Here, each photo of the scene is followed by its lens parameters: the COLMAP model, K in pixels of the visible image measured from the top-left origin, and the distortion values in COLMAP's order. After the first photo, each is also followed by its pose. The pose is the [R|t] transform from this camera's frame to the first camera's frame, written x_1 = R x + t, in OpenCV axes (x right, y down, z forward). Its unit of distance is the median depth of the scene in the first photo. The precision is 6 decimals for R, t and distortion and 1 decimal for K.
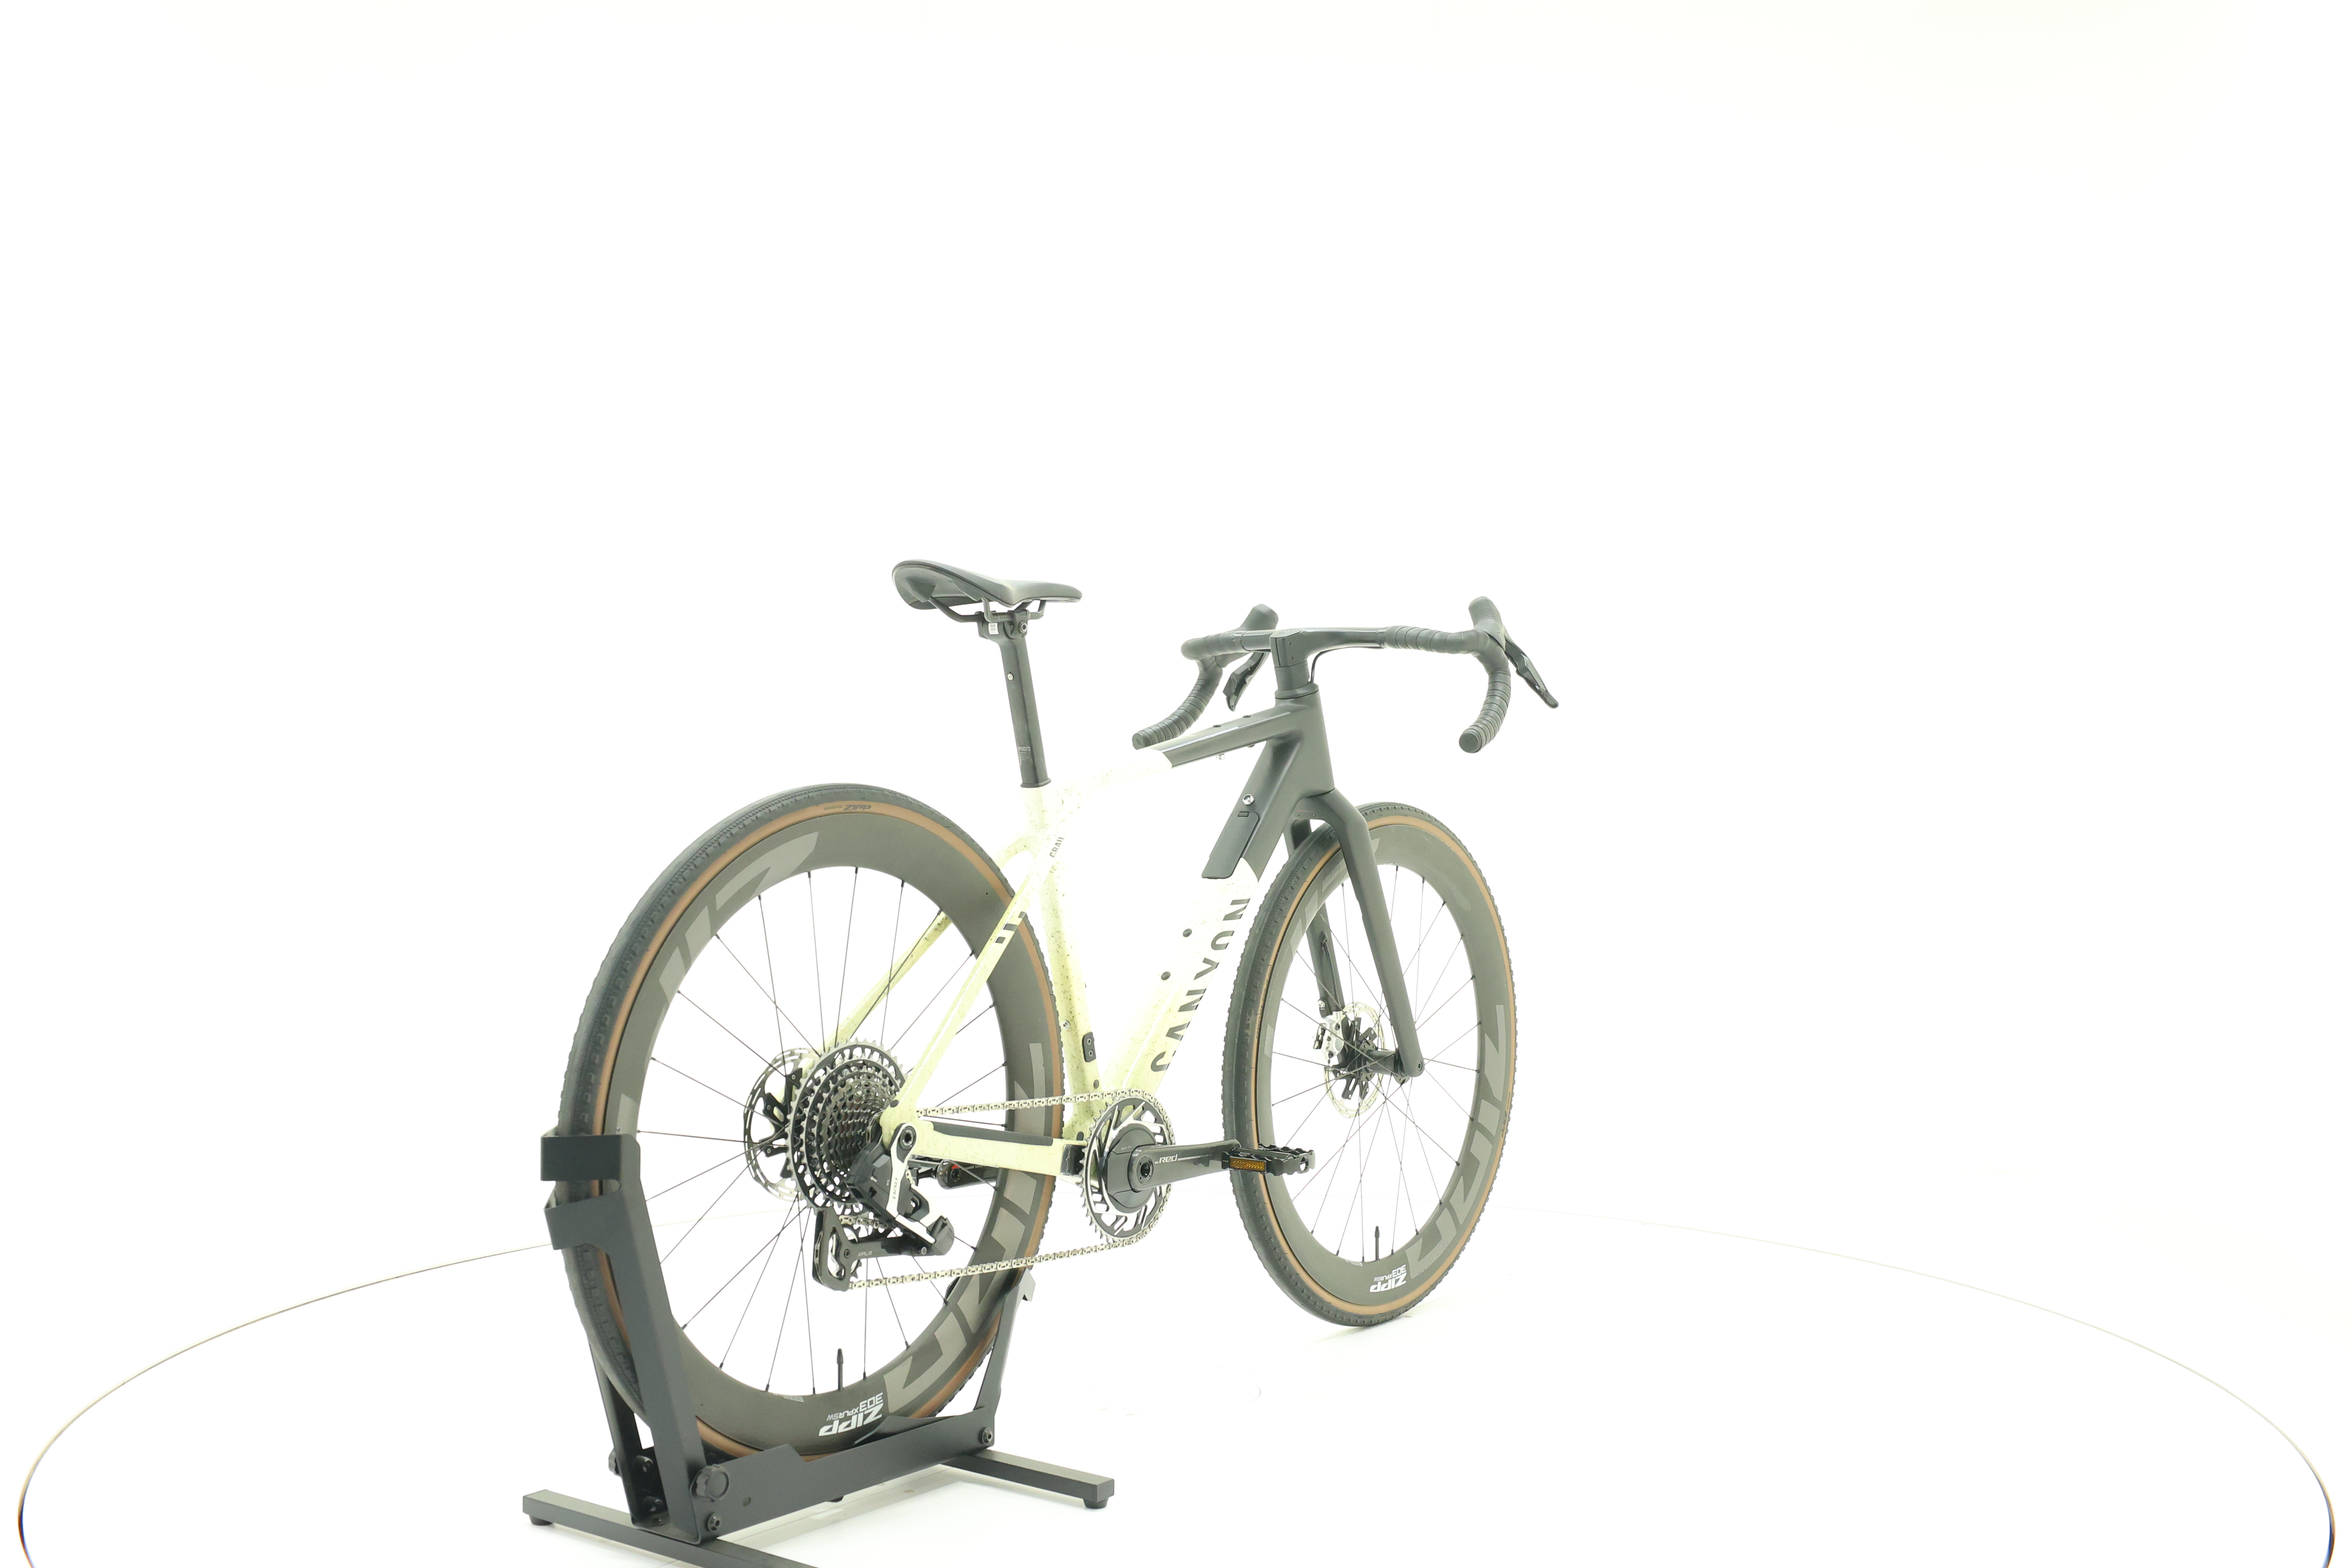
lens RADIAL K [[2501.9, 0, 1165.8], [0, 2501.9, 779.8], [0, 0, 1]] dist [-0.006047, 0.000000]
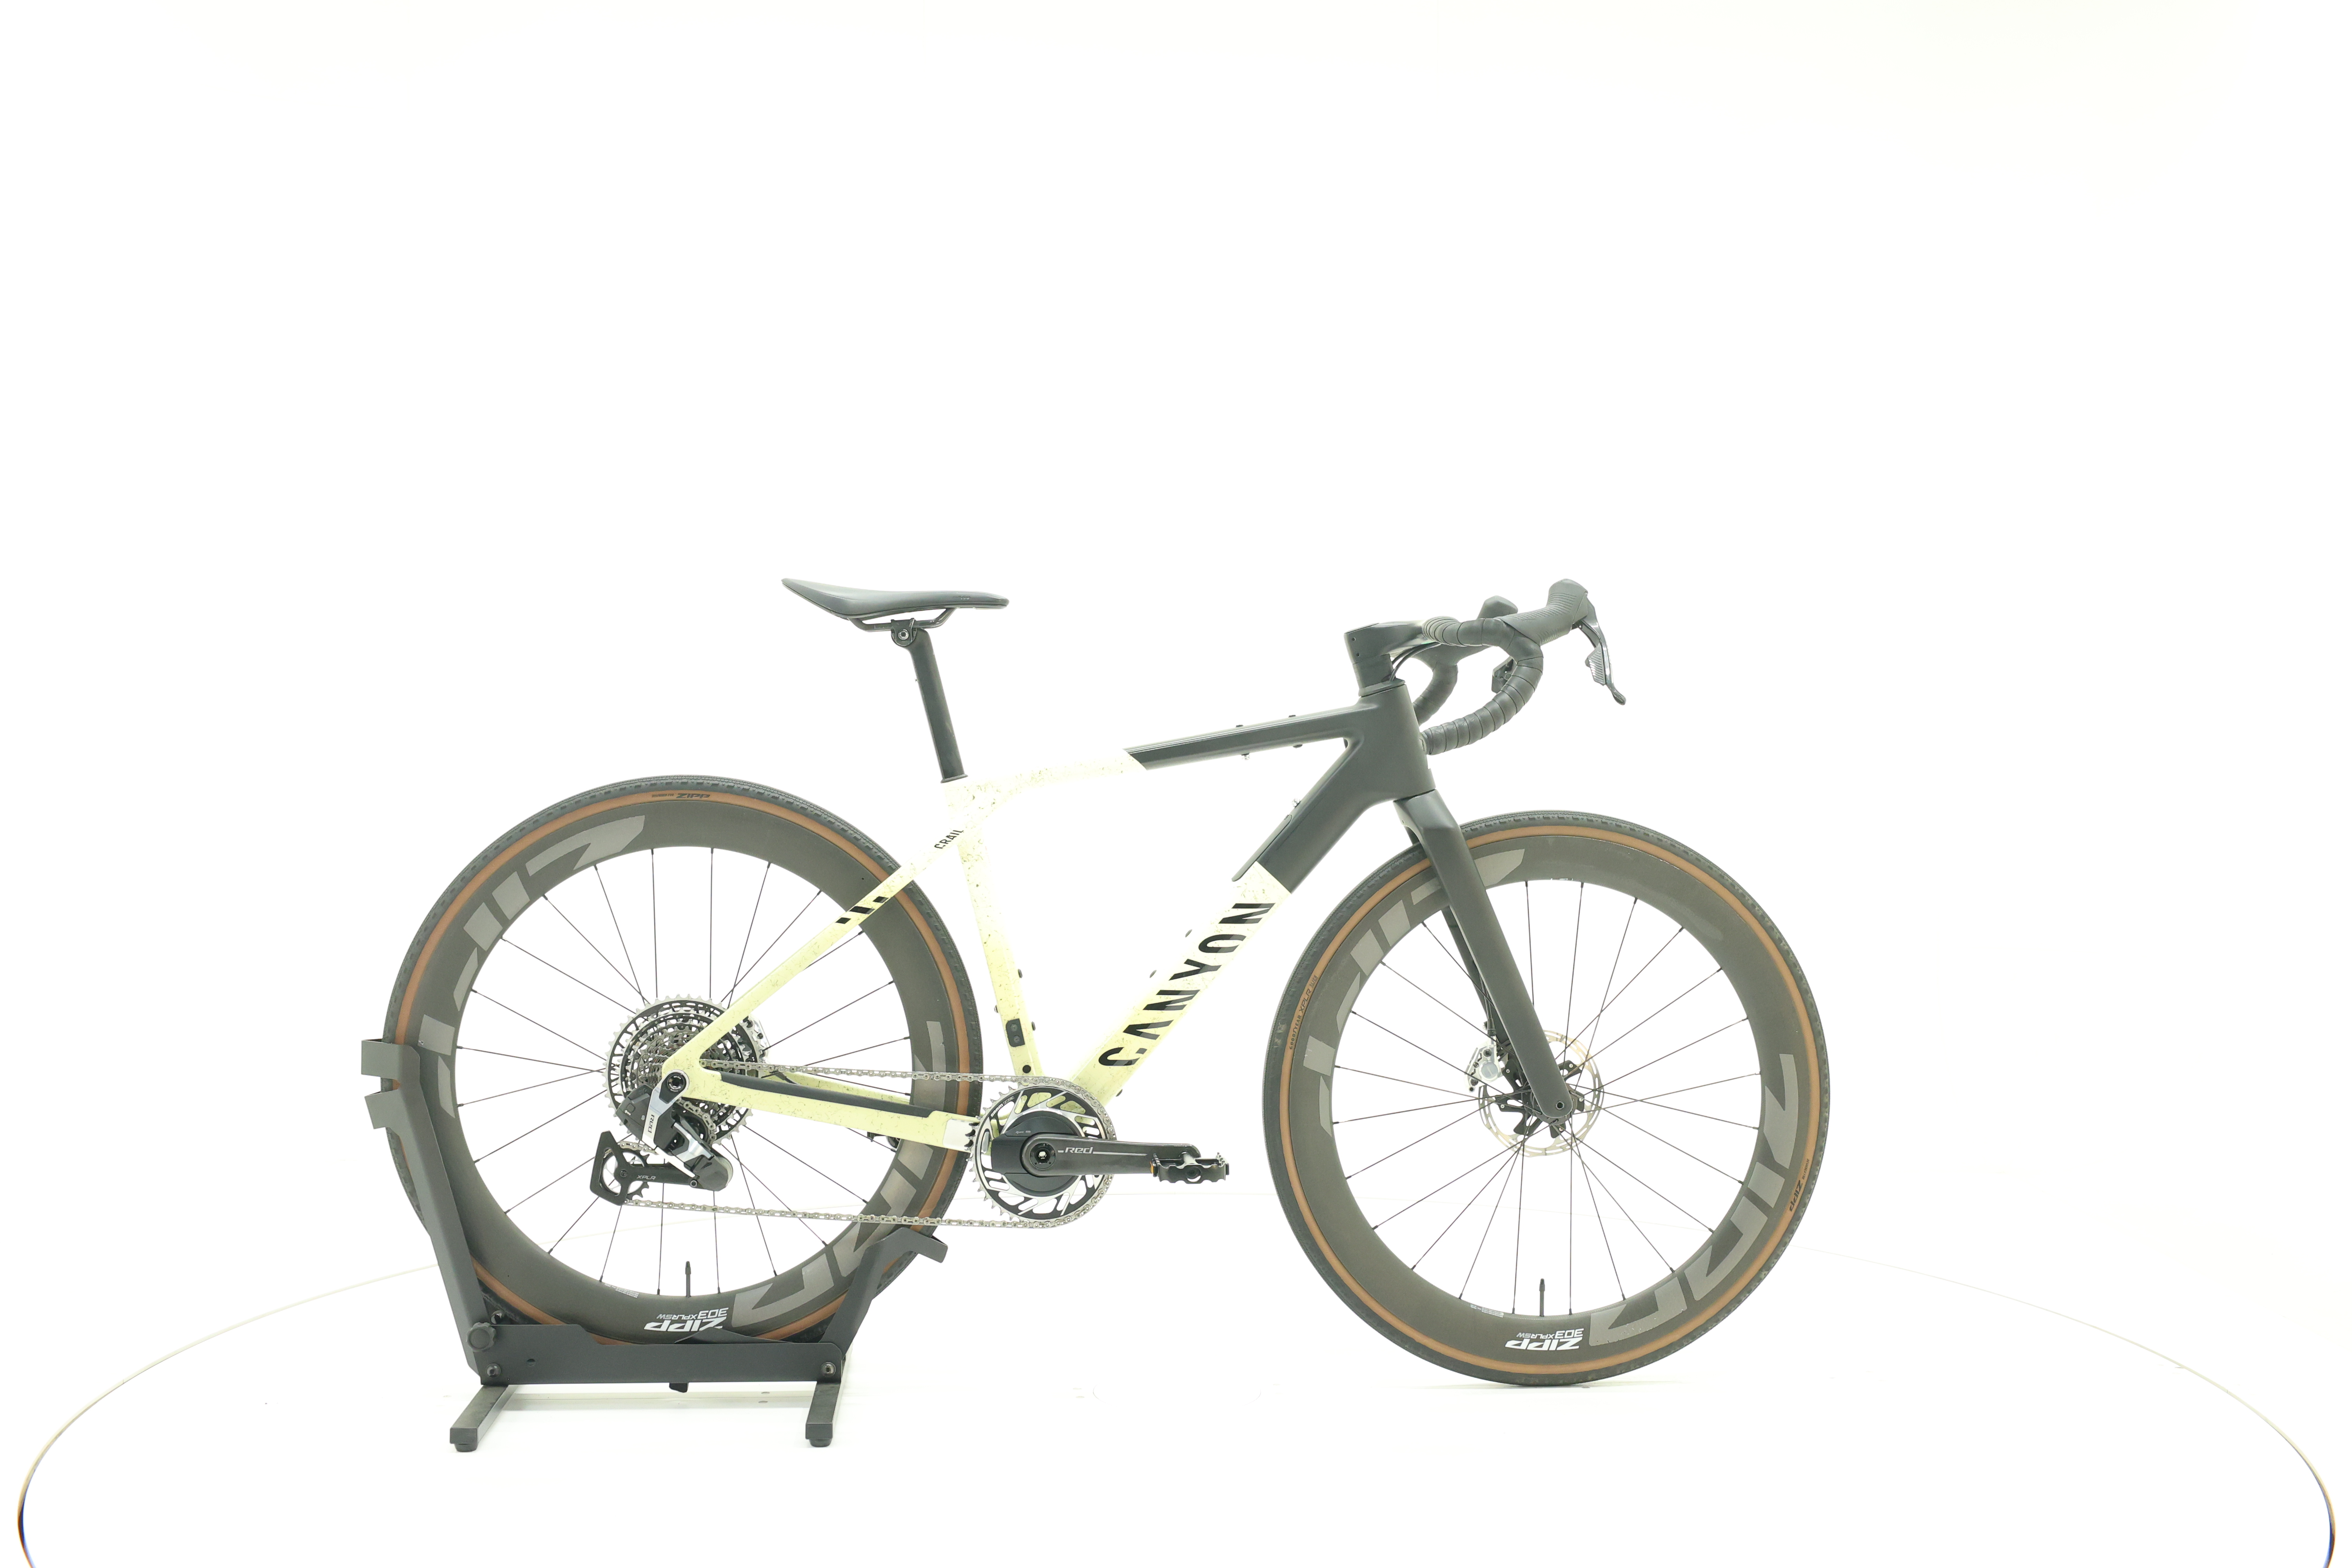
lens RADIAL K [[2501.9, 0, 1166.6], [0, 2501.9, 776.3], [0, 0, 1]] dist [-0.006047, 0.000000]
pose [[0.665574, 0.011373, -0.746245, 0.808911], [-0.015765, 0.999875, 0.001177, -0.002686], [0.746165, 0.010981, 0.665670, 0.356802]]
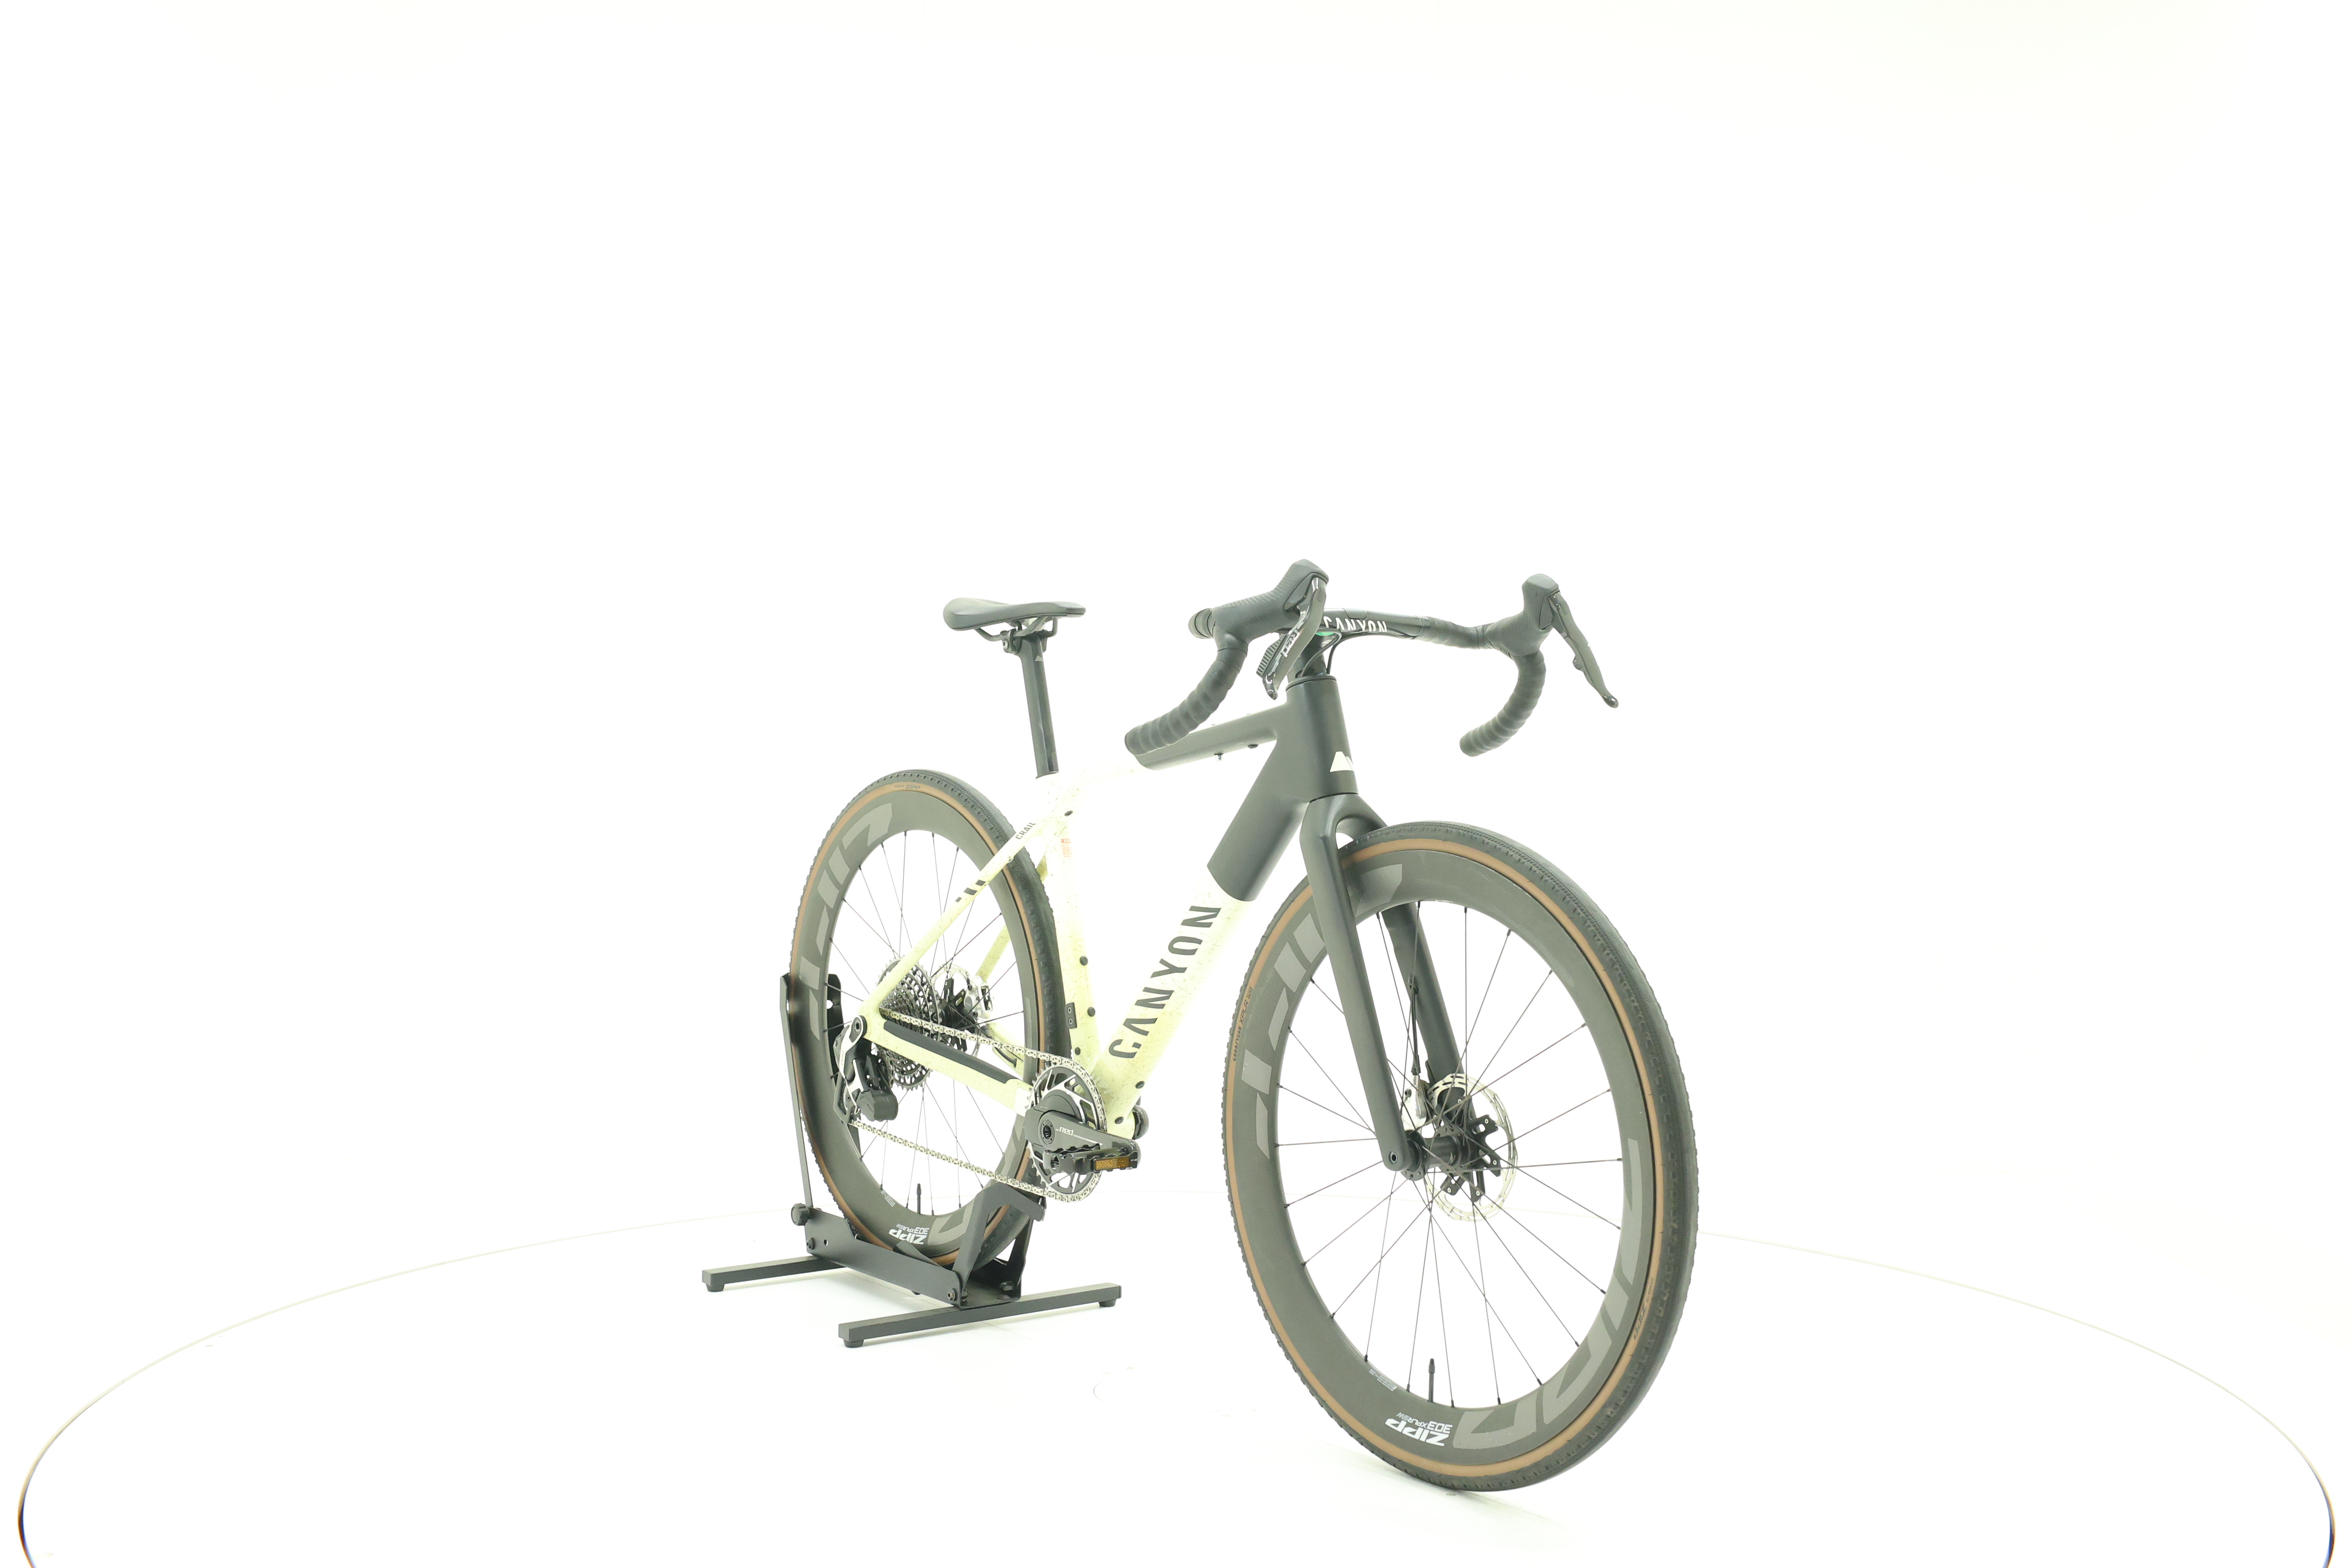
lens RADIAL K [[2501.9, 0, 1160.8], [0, 2501.9, 776.4], [0, 0, 1]] dist [-0.006047, 0.000000]
pose [[-0.272108, 0.010932, -0.962205, 1.048403], [-0.025452, 0.999504, 0.018554, -0.021291], [0.961930, 0.029539, -0.271695, 1.366123]]
